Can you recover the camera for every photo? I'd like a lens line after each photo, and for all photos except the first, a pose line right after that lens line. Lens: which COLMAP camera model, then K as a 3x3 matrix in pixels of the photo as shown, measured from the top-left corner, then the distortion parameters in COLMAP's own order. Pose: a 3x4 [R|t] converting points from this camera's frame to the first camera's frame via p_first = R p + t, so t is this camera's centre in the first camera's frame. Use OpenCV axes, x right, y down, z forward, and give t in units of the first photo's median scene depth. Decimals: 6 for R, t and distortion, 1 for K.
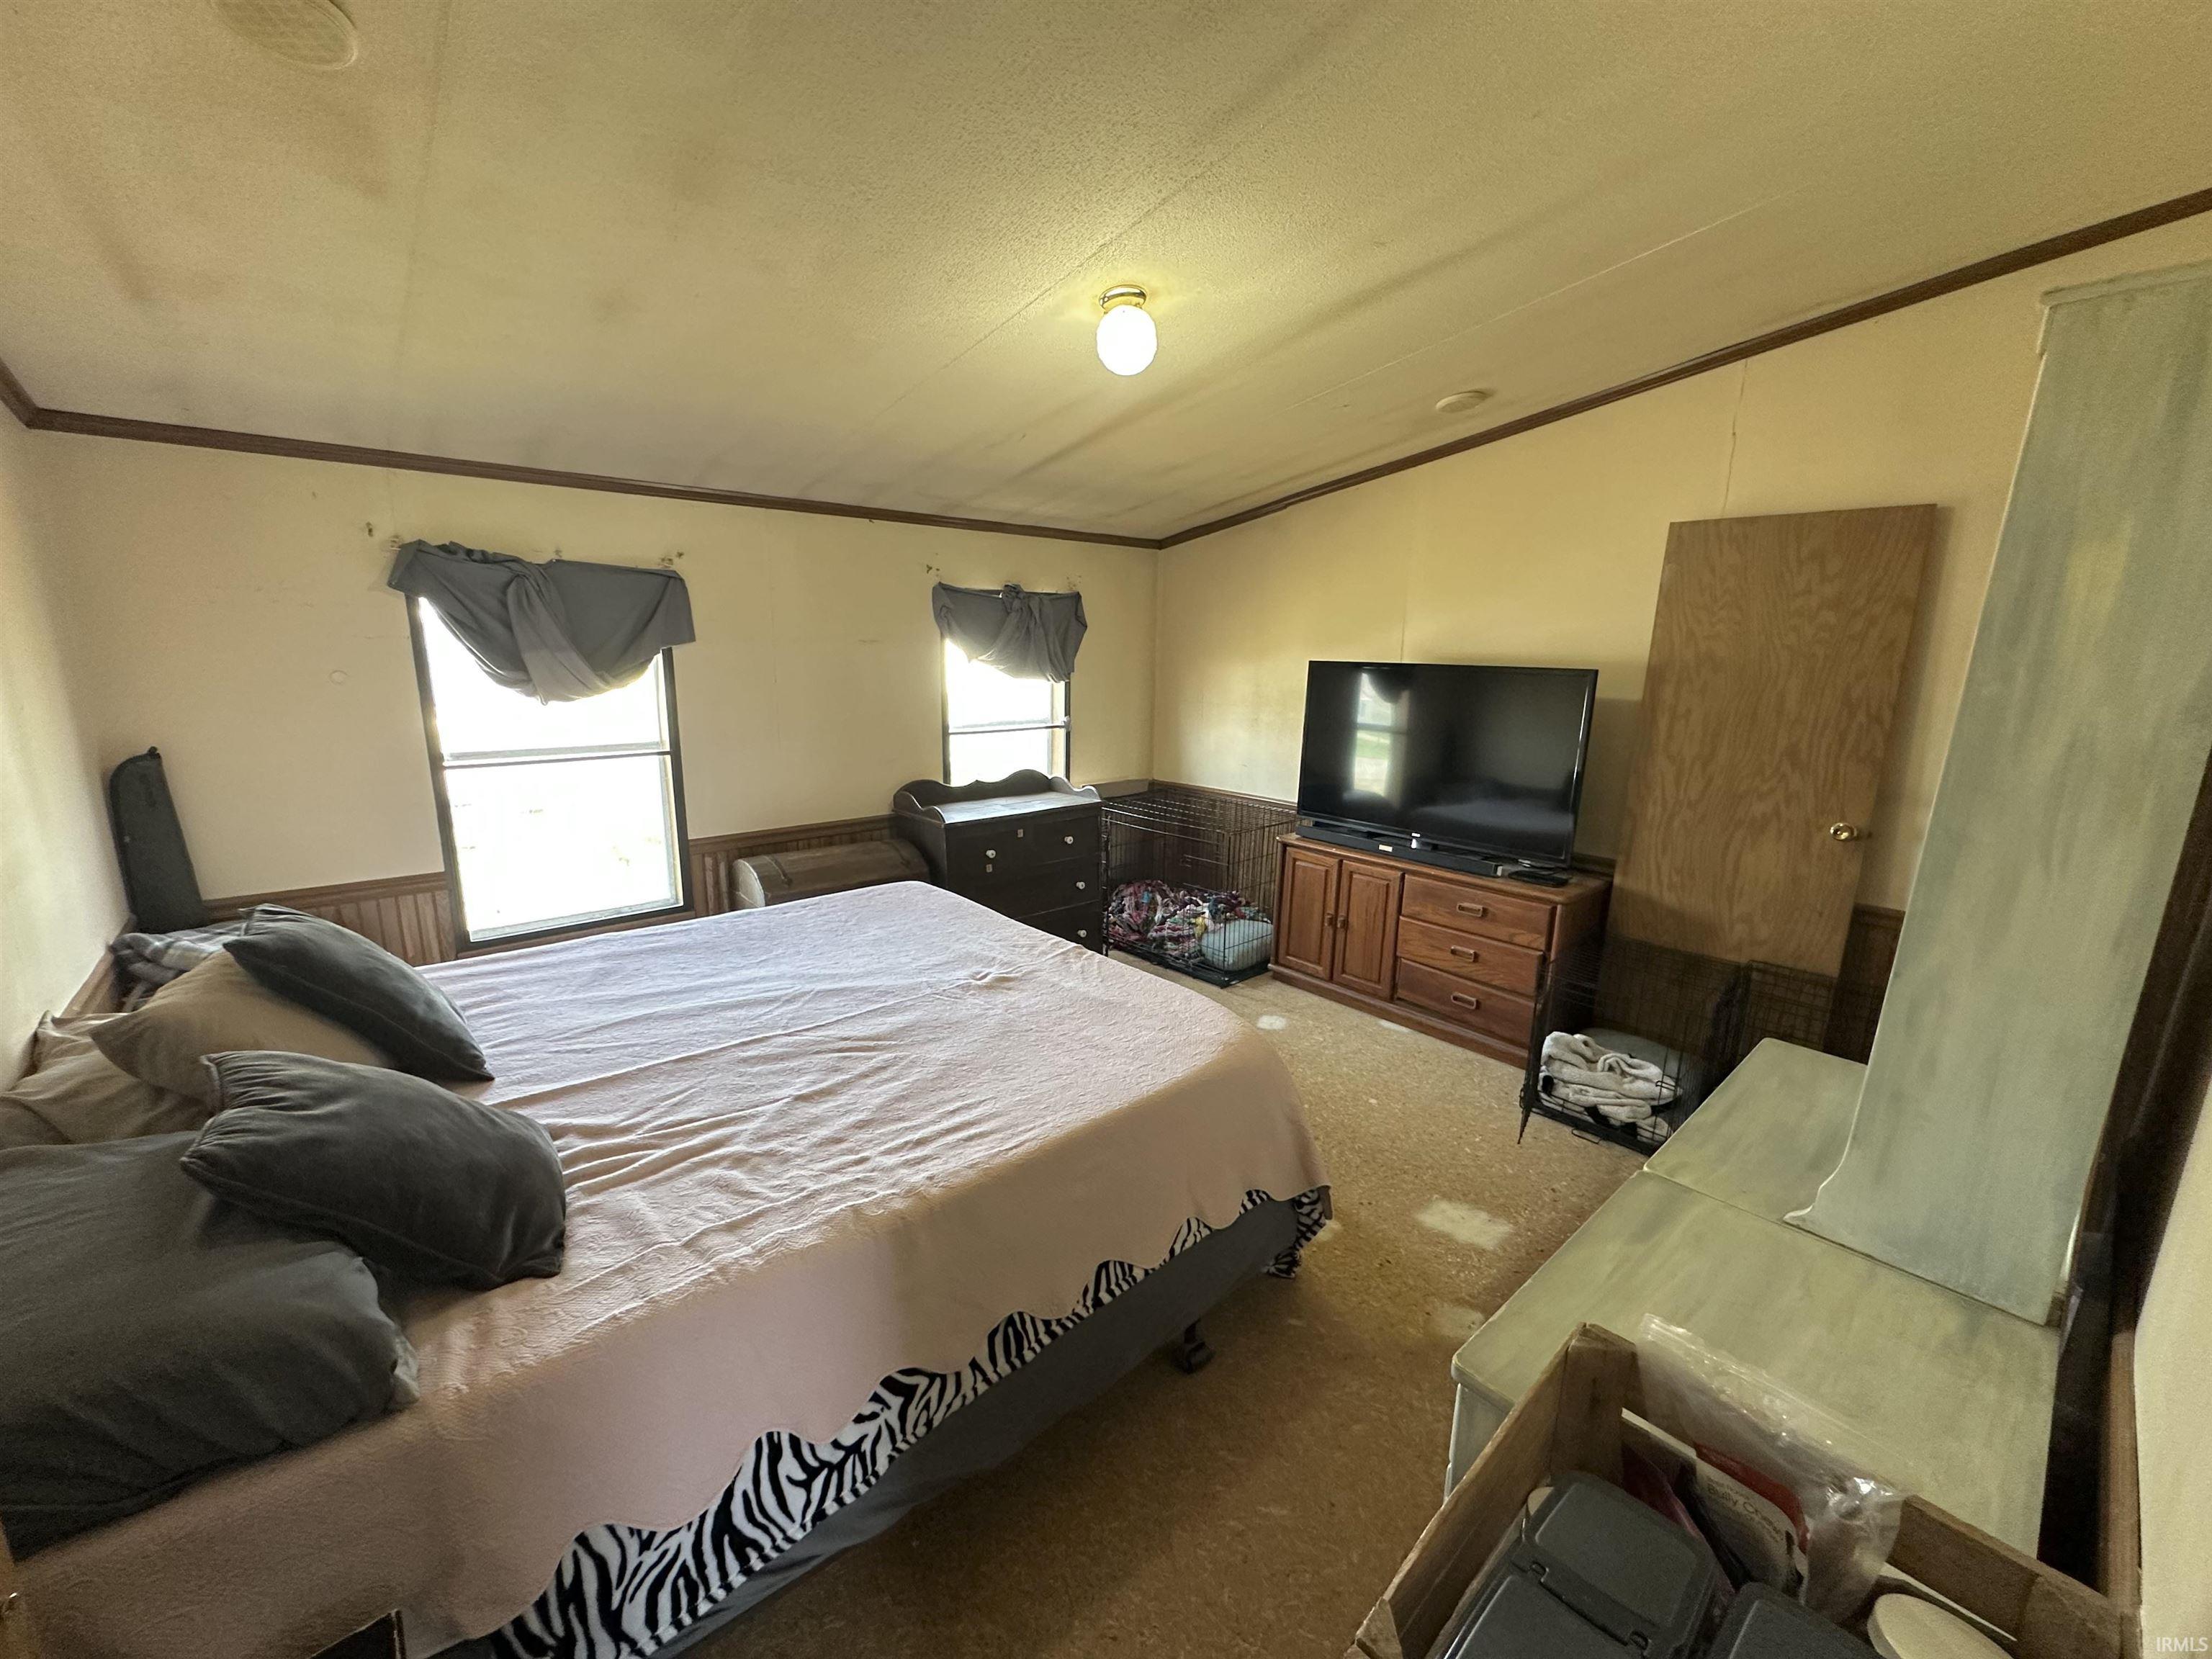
lens RADIAL K [[884.3, 0, 1090.4], [0, 884.3, 819.0], [0, 0, 1]] dist [-0.004351, 0.001481]
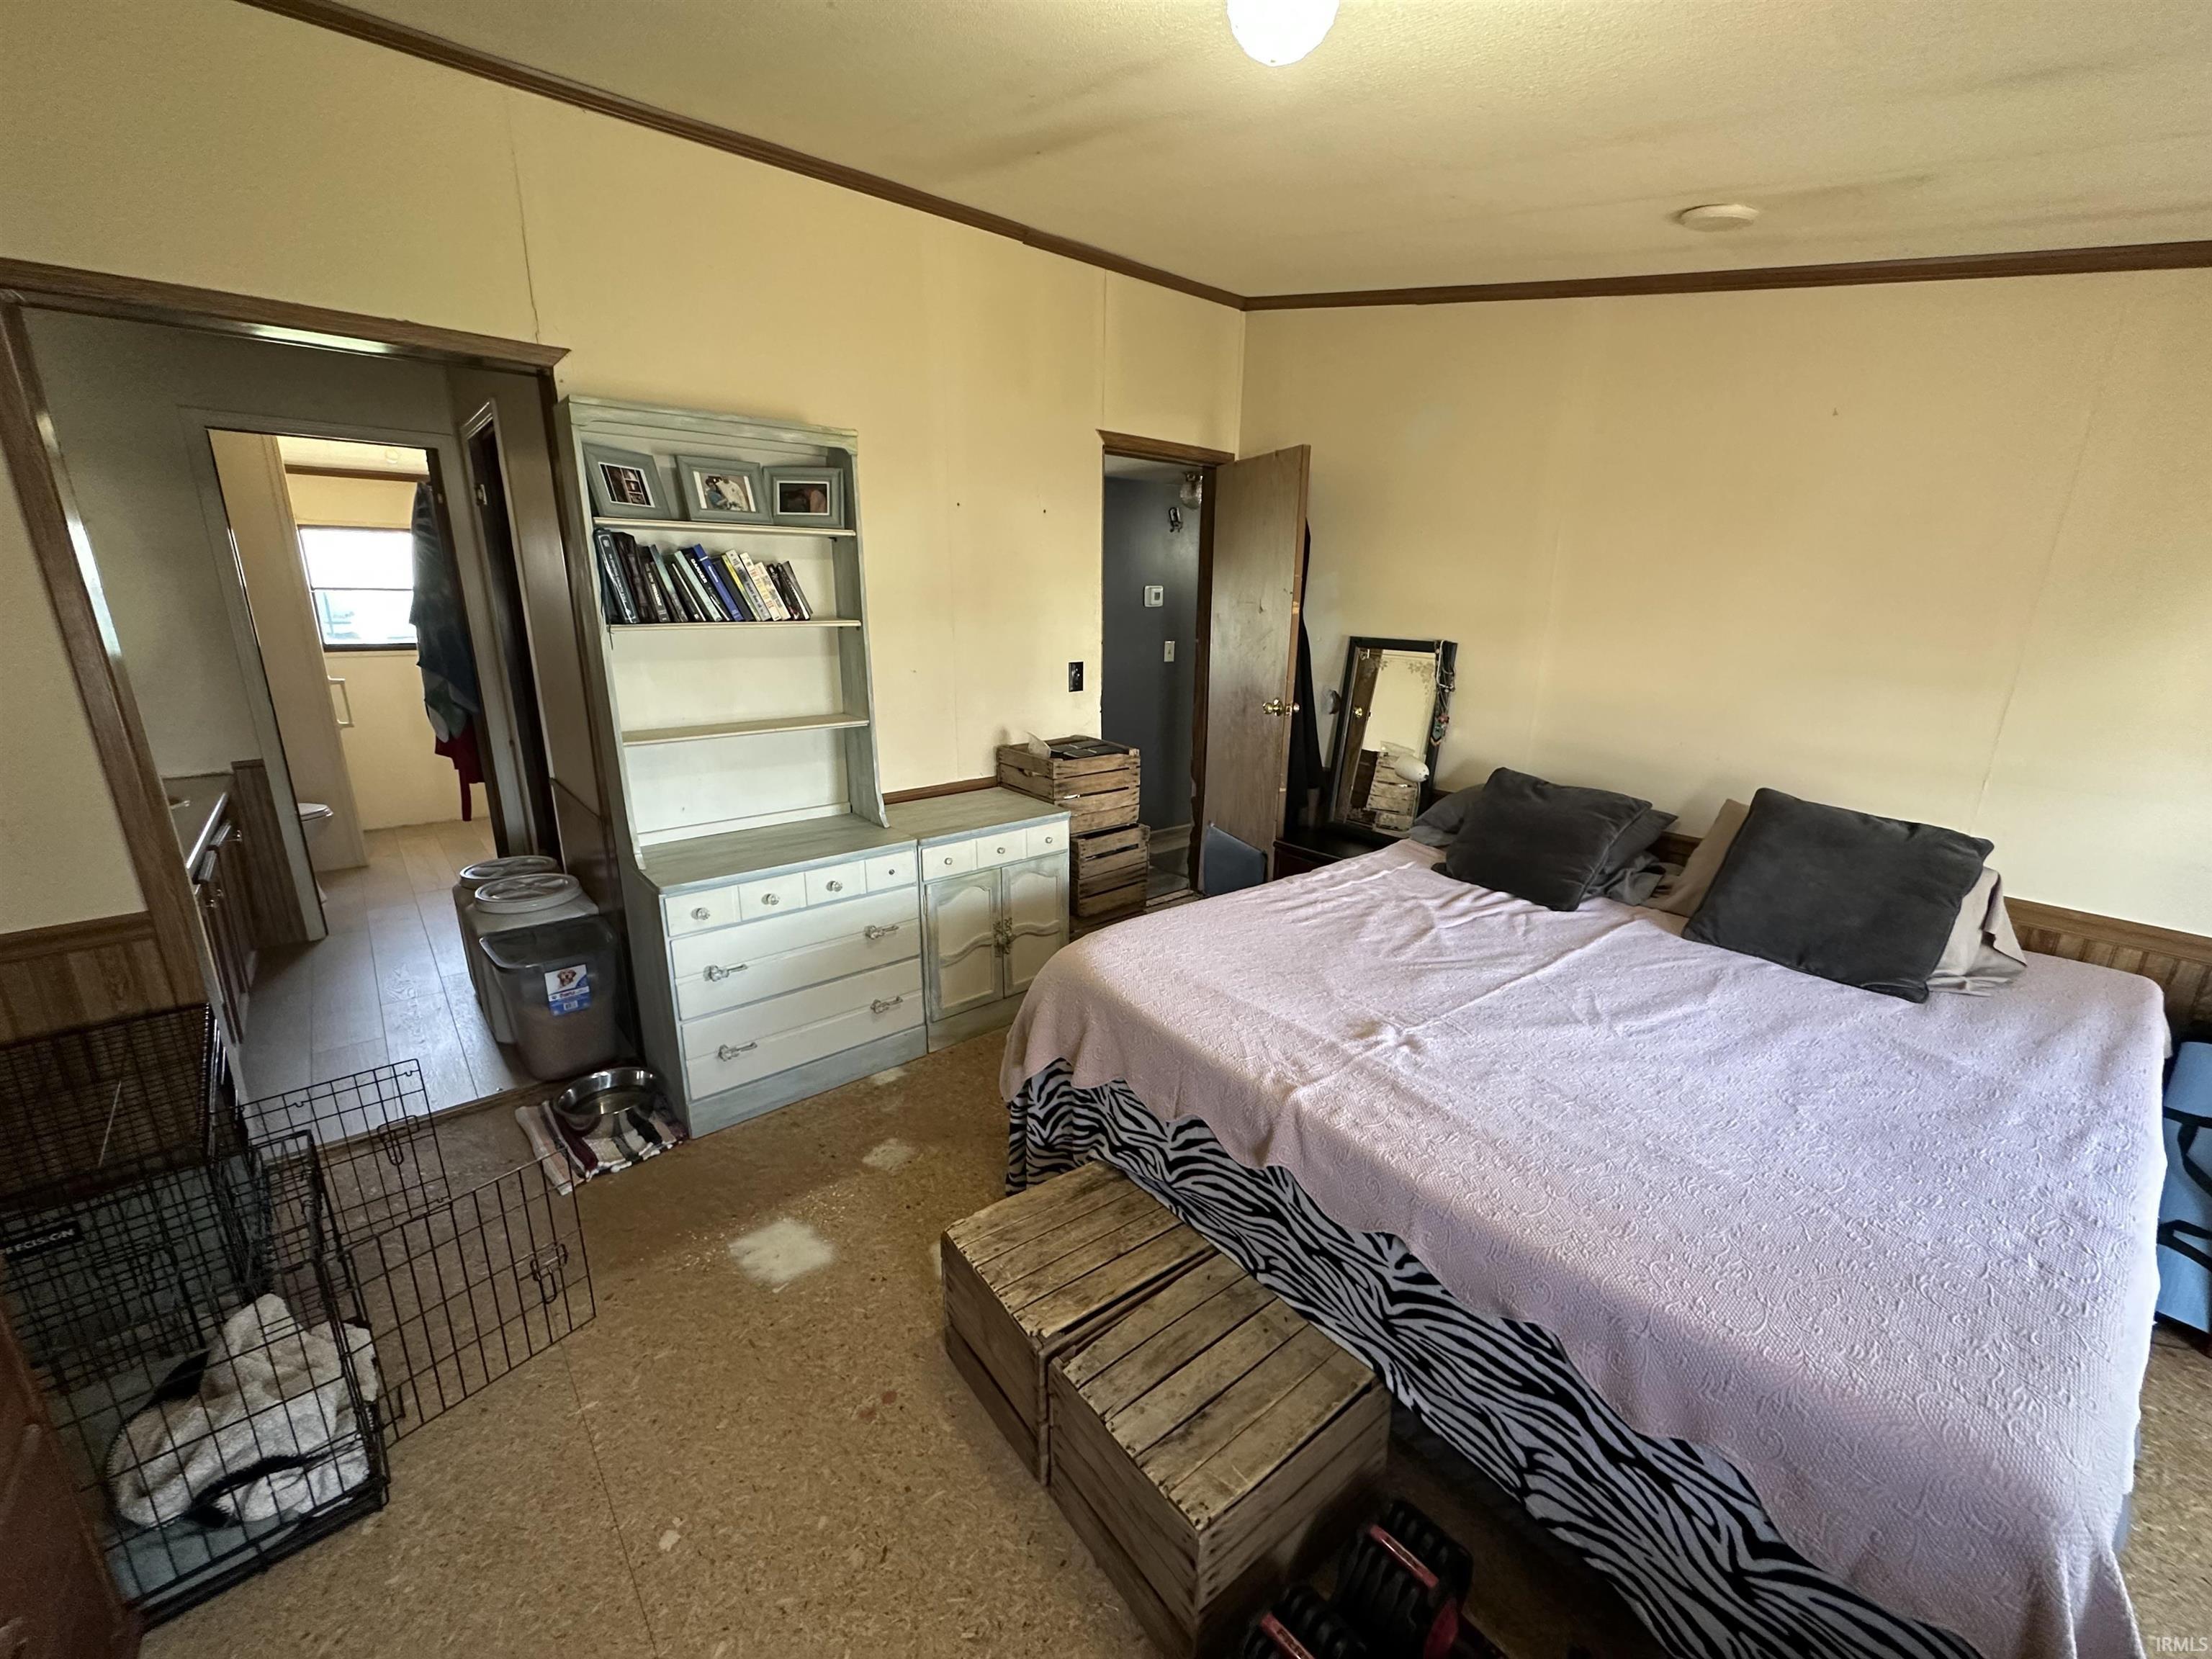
lens RADIAL K [[884.3, 0, 1116.0], [0, 884.3, 826.2], [0, 0, 1]] dist [-0.004351, 0.001481]
pose [[-0.999572, -0.028791, -0.005120, 0.143912], [-0.028174, 0.901251, 0.432381, -0.354115], [-0.007834, 0.432340, -0.901676, 1.940239]]
